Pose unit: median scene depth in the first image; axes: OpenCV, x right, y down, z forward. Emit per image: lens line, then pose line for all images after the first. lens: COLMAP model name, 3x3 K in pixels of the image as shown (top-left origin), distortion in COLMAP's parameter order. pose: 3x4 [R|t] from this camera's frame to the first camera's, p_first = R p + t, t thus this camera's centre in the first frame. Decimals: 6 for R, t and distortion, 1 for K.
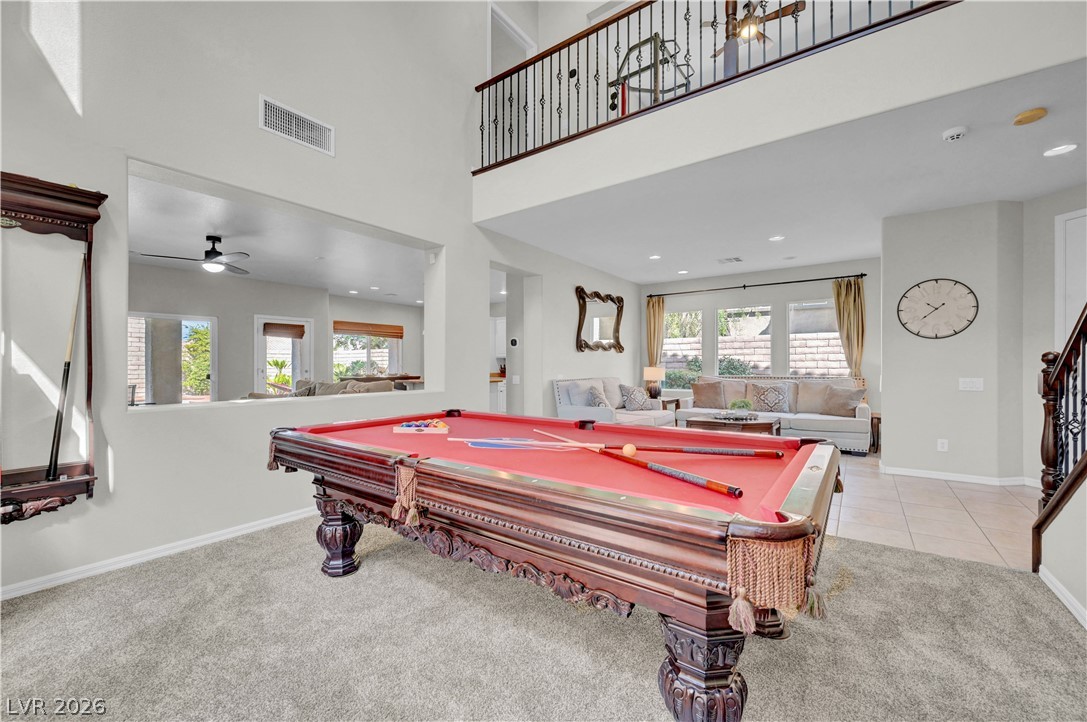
lens RADIAL K [[437.0, 0, 549.5], [0, 437.0, 364.1], [0, 0, 1]] dist [-0.001381, -0.000442]
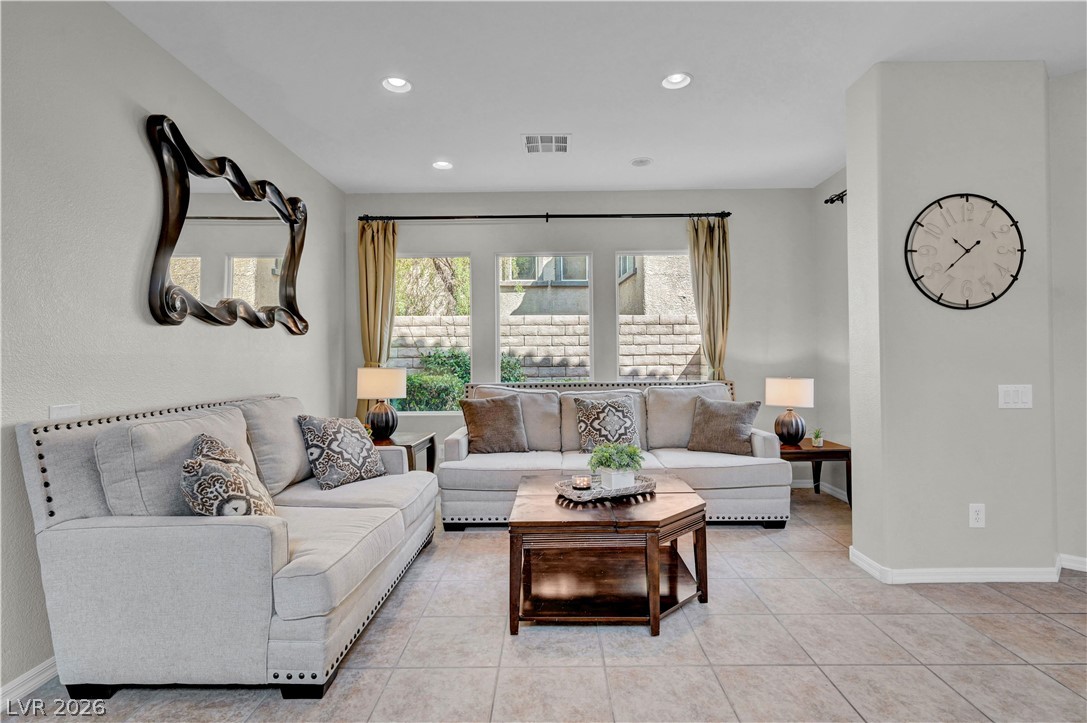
lens RADIAL K [[534.5, 0, 539.4], [0, 534.5, 358.8], [0, 0, 1]] dist [-0.000887, -0.000269]
pose [[0.830522, -0.001951, 0.556982, 0.076891], [0.004845, 0.999981, -0.003720, -0.000011], [-0.556965, 0.005788, 0.830516, 0.500261]]
